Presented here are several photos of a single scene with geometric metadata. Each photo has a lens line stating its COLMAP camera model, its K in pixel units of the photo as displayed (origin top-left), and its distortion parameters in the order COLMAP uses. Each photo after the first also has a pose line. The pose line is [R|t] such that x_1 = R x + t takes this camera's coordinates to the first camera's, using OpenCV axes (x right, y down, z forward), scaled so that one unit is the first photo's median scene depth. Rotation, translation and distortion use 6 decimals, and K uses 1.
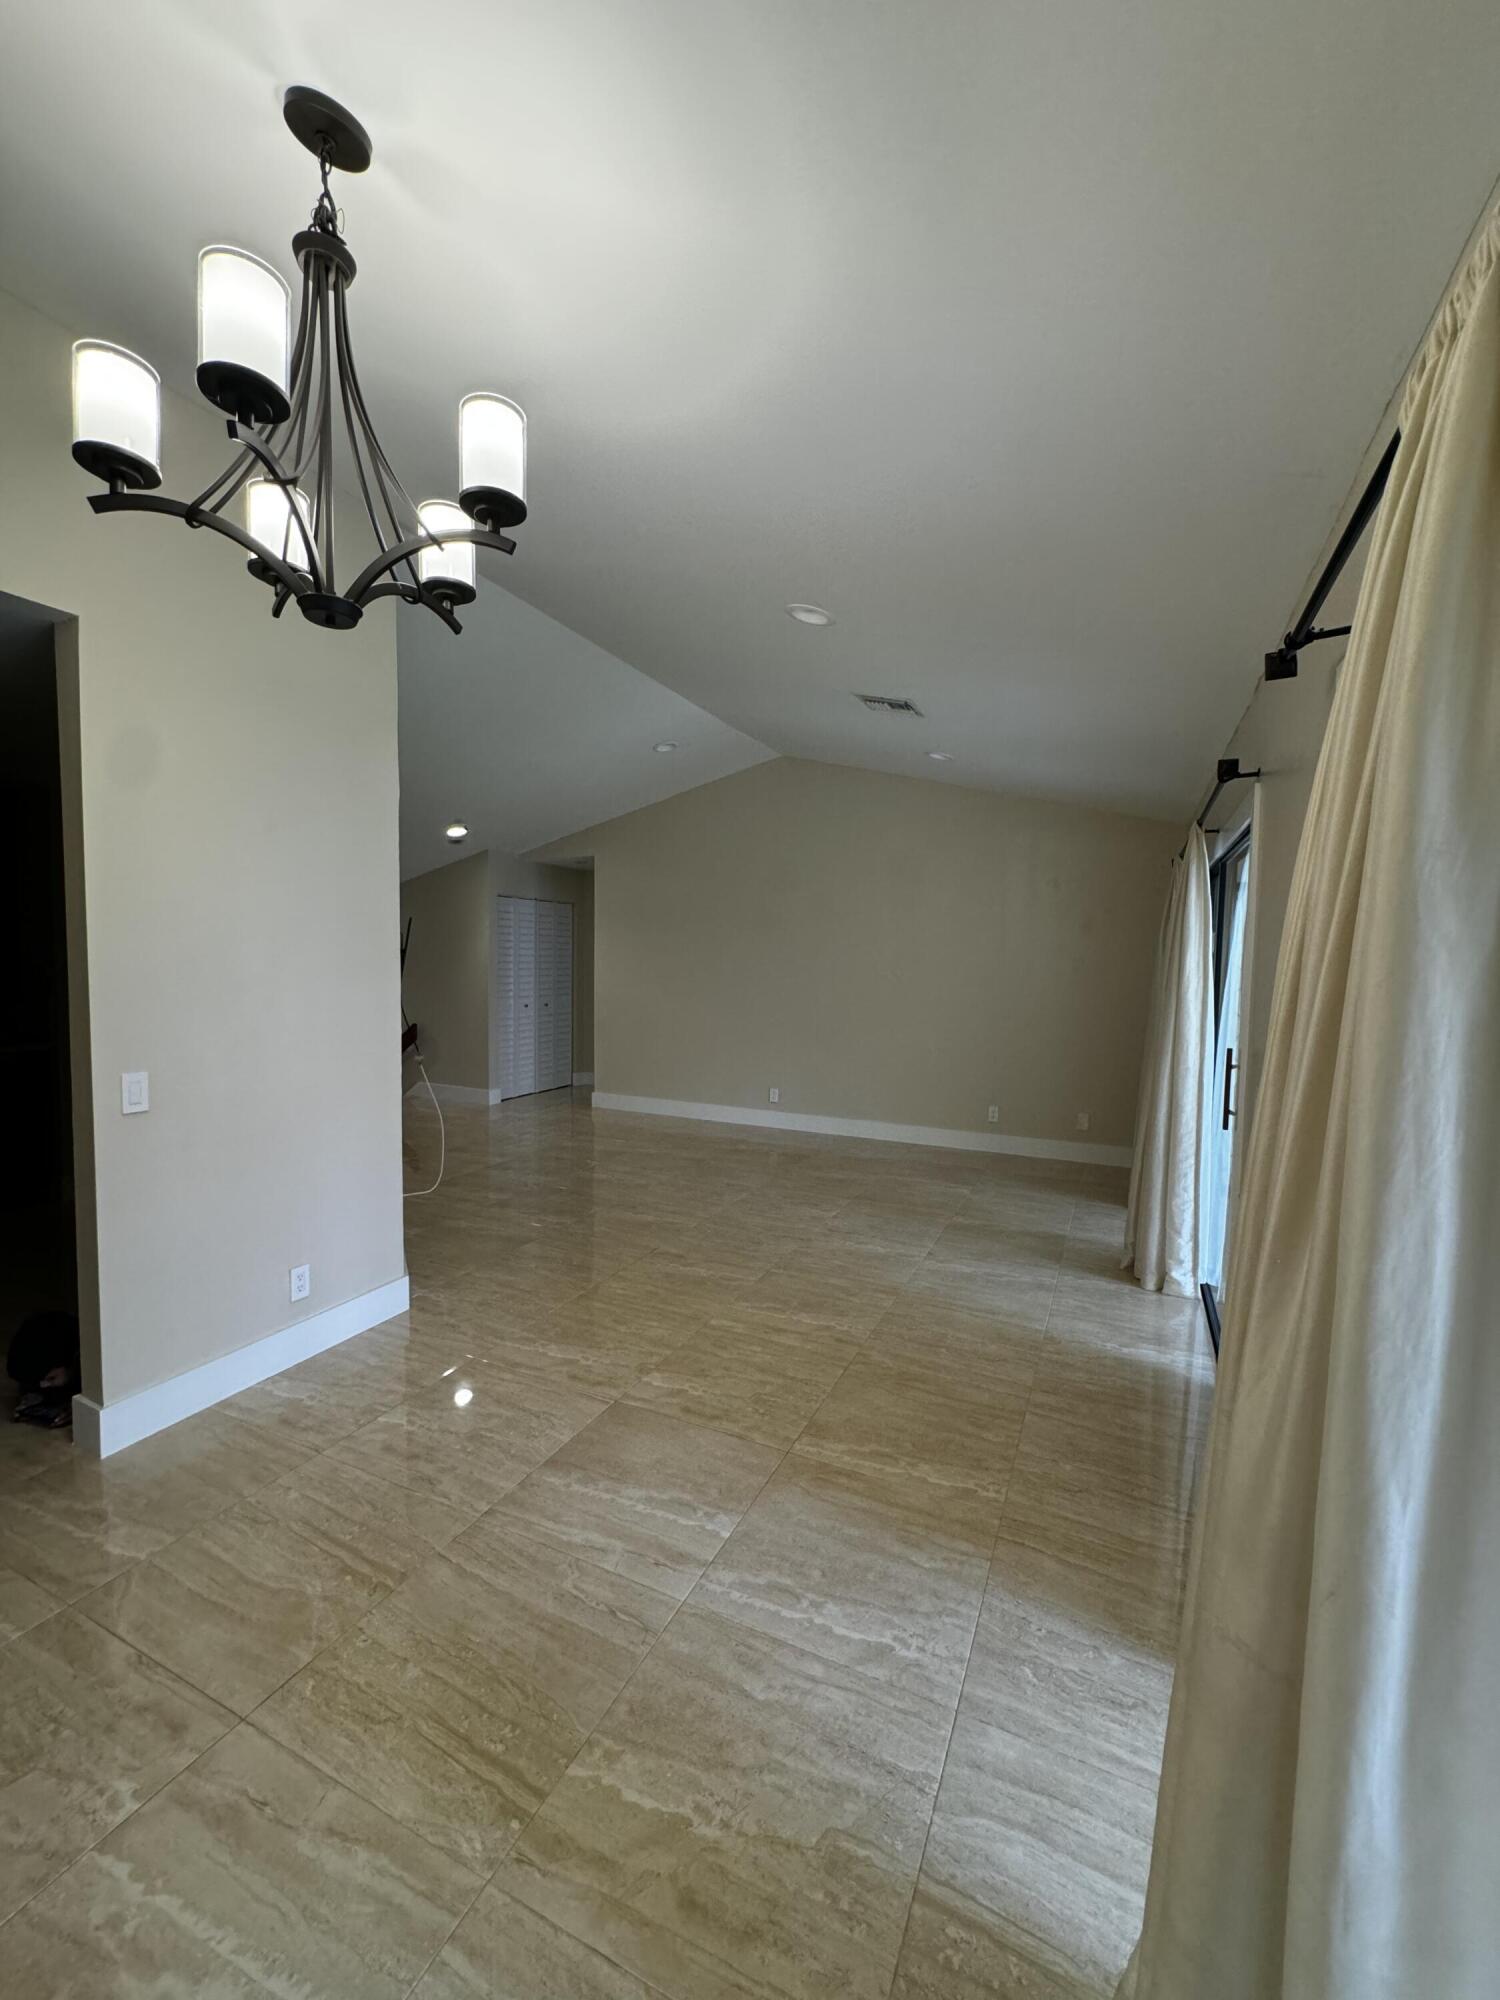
lens RADIAL K [[806.4, 0, 746.9], [0, 806.4, 993.7], [0, 0, 1]] dist [-0.003581, 0.001092]
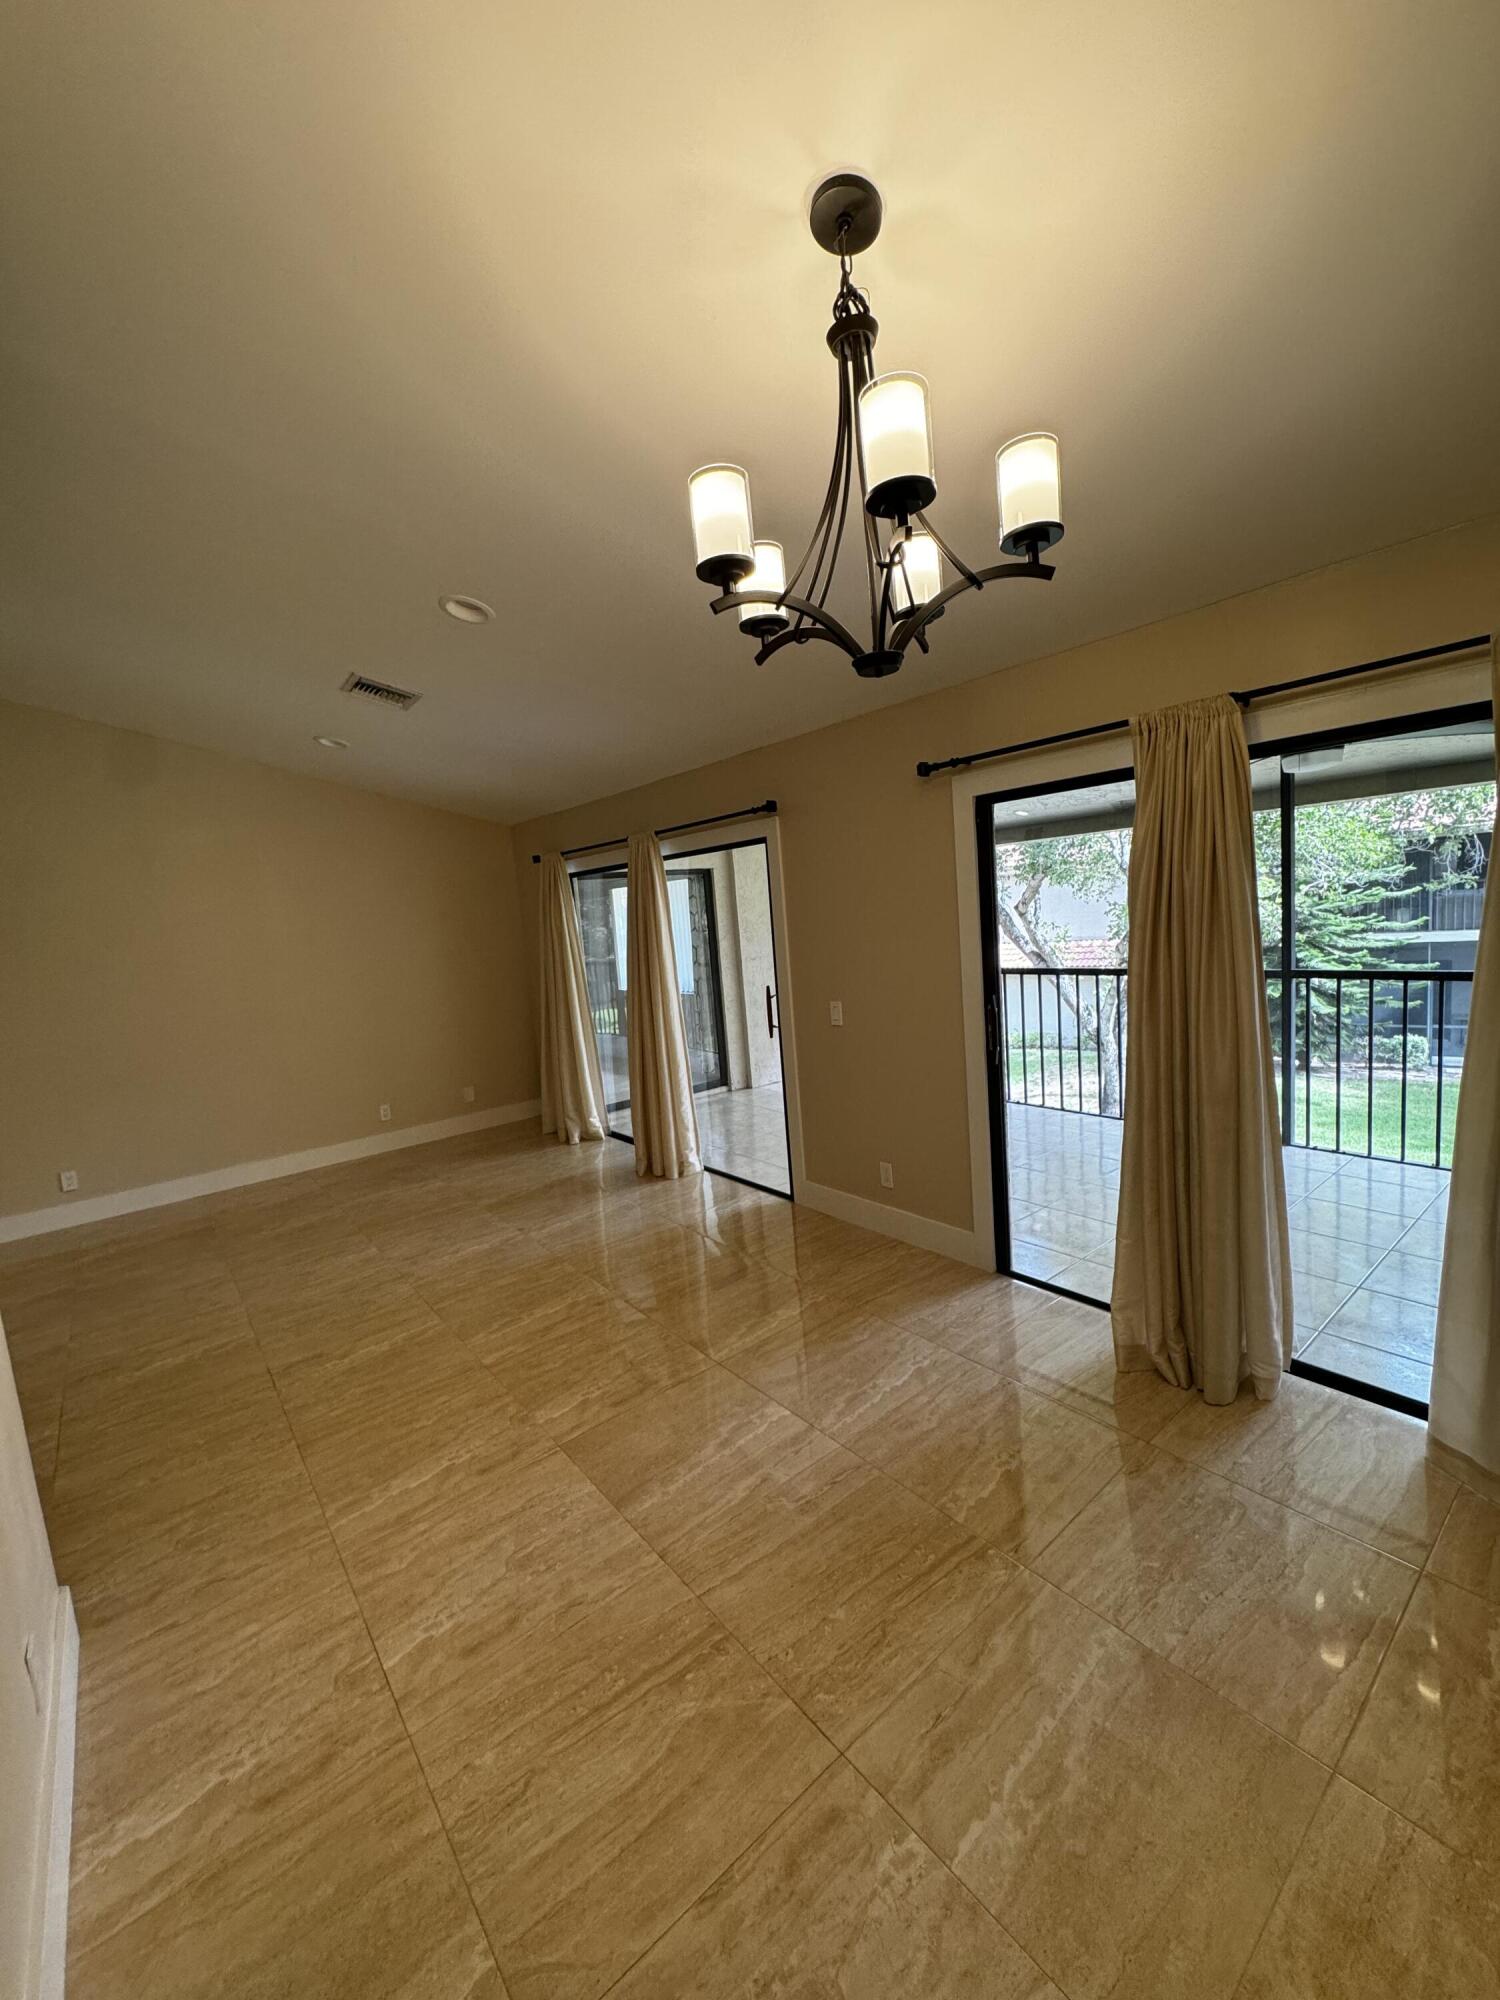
lens RADIAL K [[806.4, 0, 760.4], [0, 806.4, 997.4], [0, 0, 1]] dist [-0.003581, 0.001092]
pose [[0.424600, -0.148810, 0.893068, -0.947055], [0.127478, 0.986400, 0.103753, -0.087497], [-0.896362, 0.069793, 0.437795, 0.395775]]
